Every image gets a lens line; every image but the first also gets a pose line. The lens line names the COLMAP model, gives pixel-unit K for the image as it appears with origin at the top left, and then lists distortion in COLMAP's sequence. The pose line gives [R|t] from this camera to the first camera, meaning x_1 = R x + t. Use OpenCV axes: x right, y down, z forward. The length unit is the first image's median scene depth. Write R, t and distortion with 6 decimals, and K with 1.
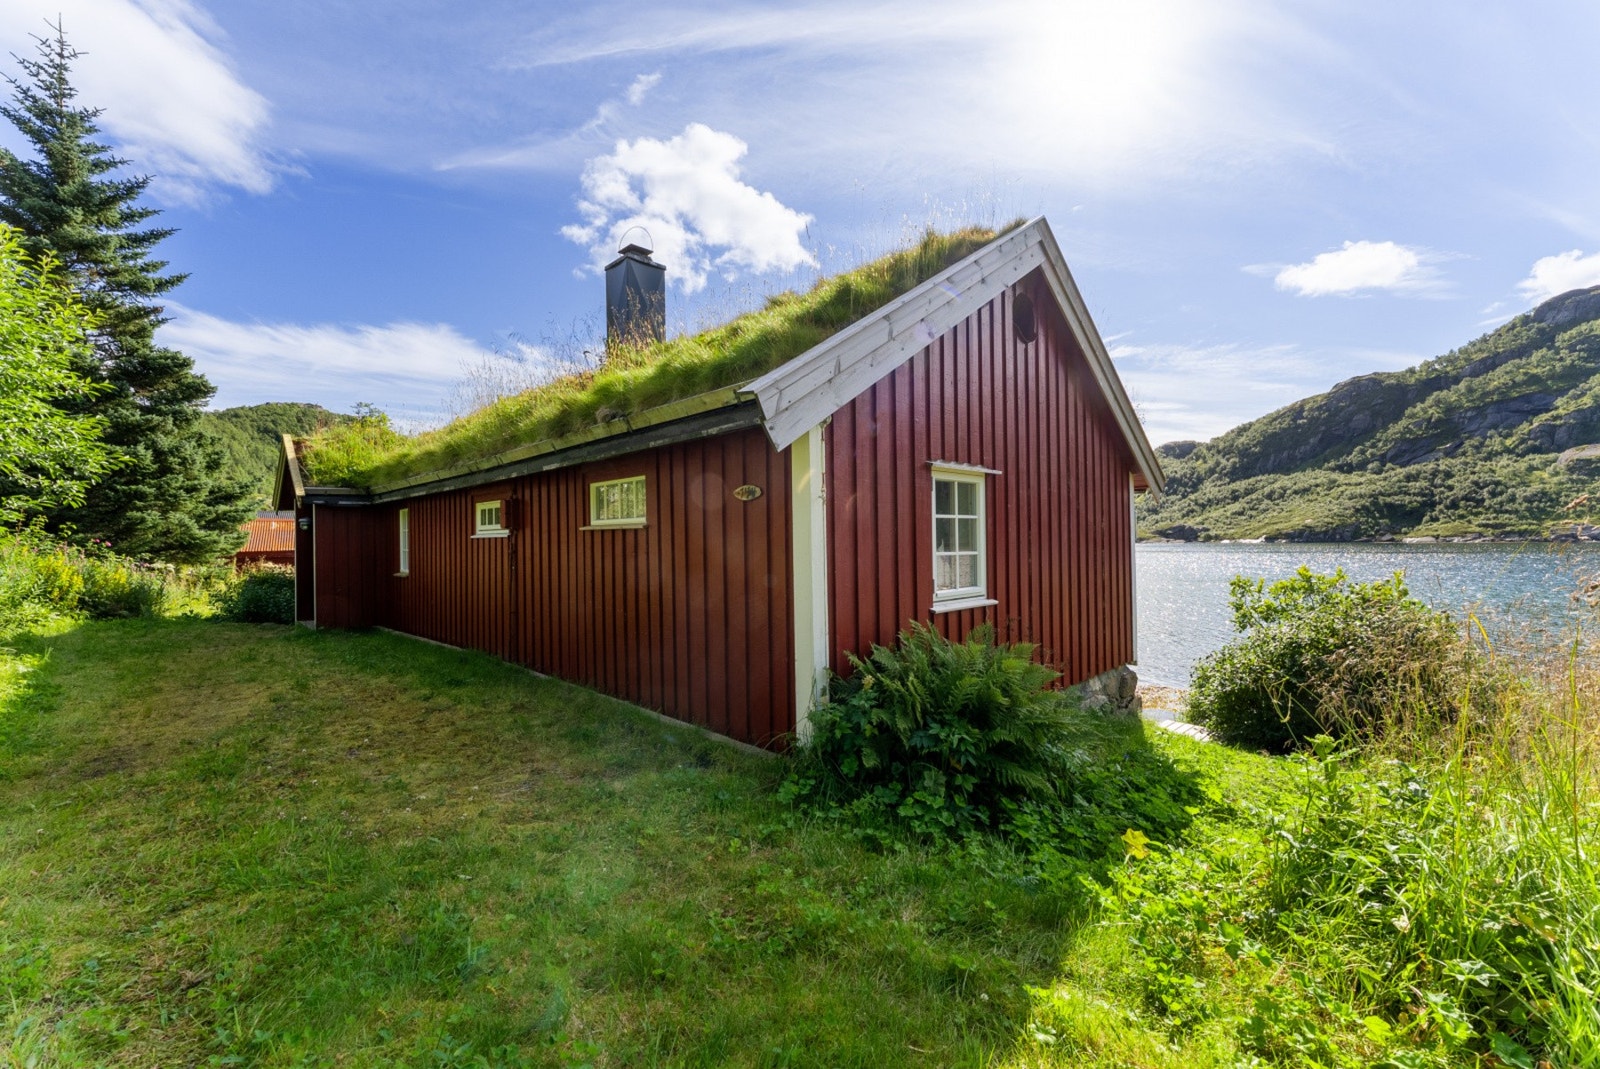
lens RADIAL K [[637.8, 0, 798.9], [0, 637.8, 538.5], [0, 0, 1]] dist [0.000616, -0.000280]
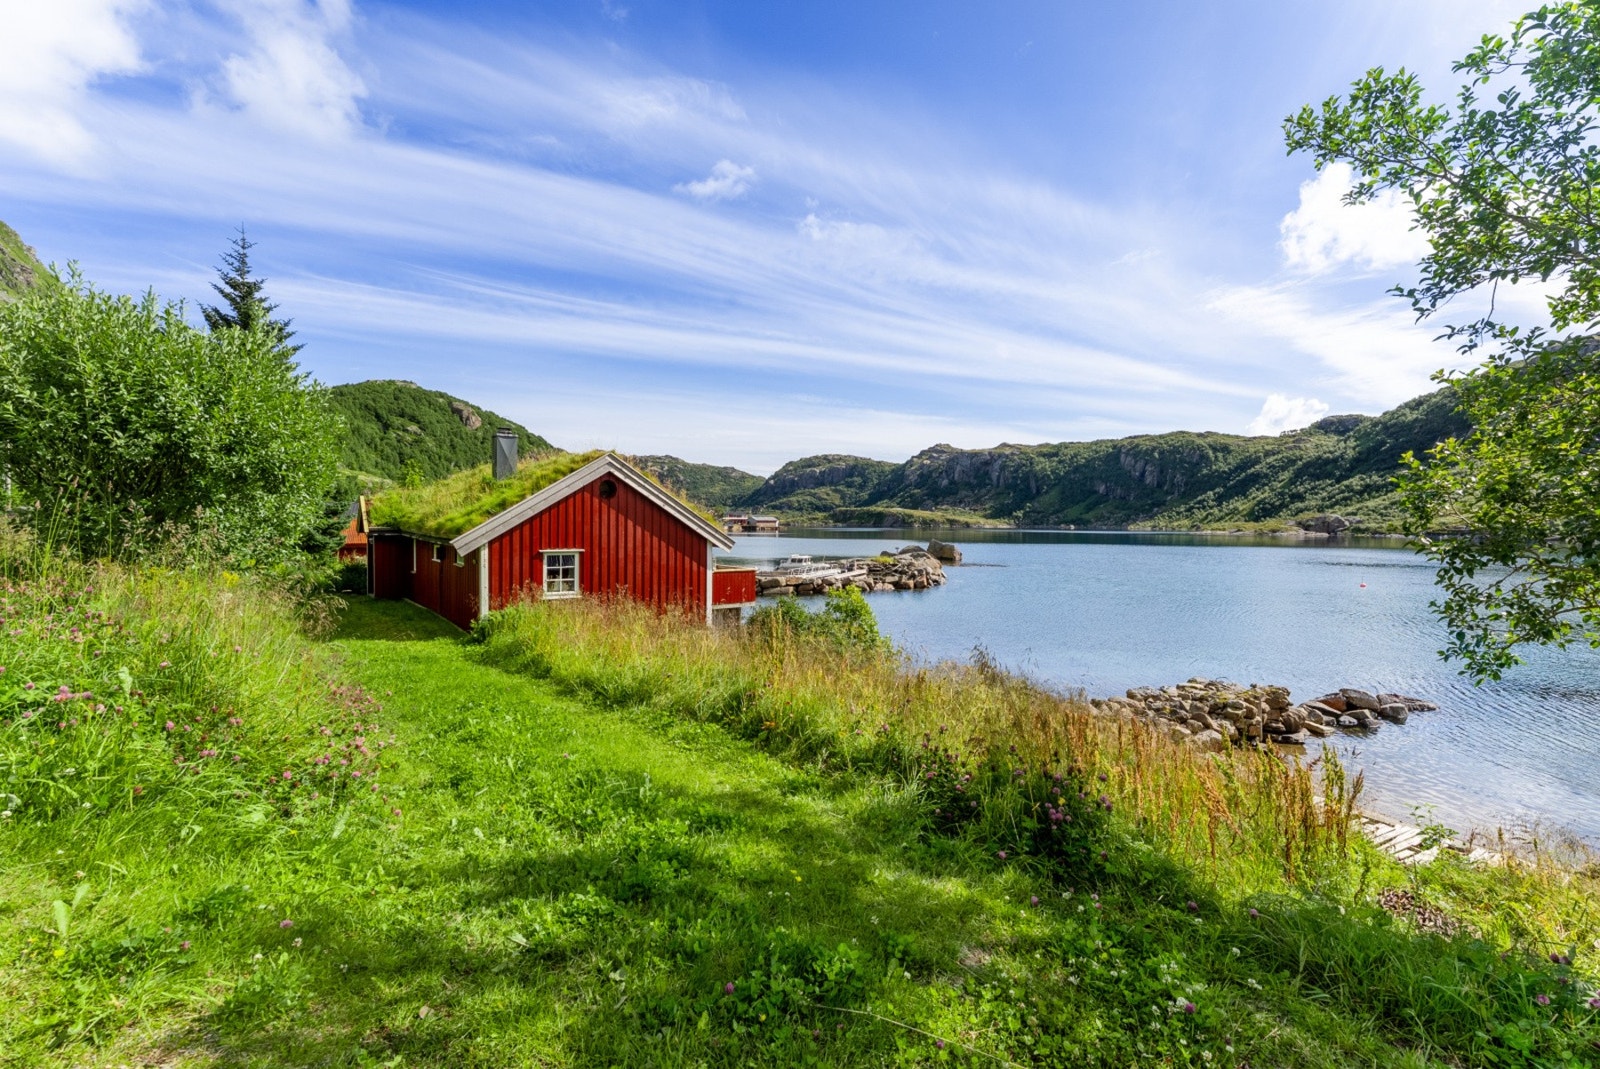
lens RADIAL K [[713.2, 0, 800.0], [0, 713.2, 534.5], [0, 0, 1]] dist [0.011840, 0.000102]
pose [[0.988024, 0.022801, -0.152608, 0.585273], [-0.019012, 0.999475, 0.026243, -0.092901], [0.153127, -0.023027, 0.987938, -0.655468]]
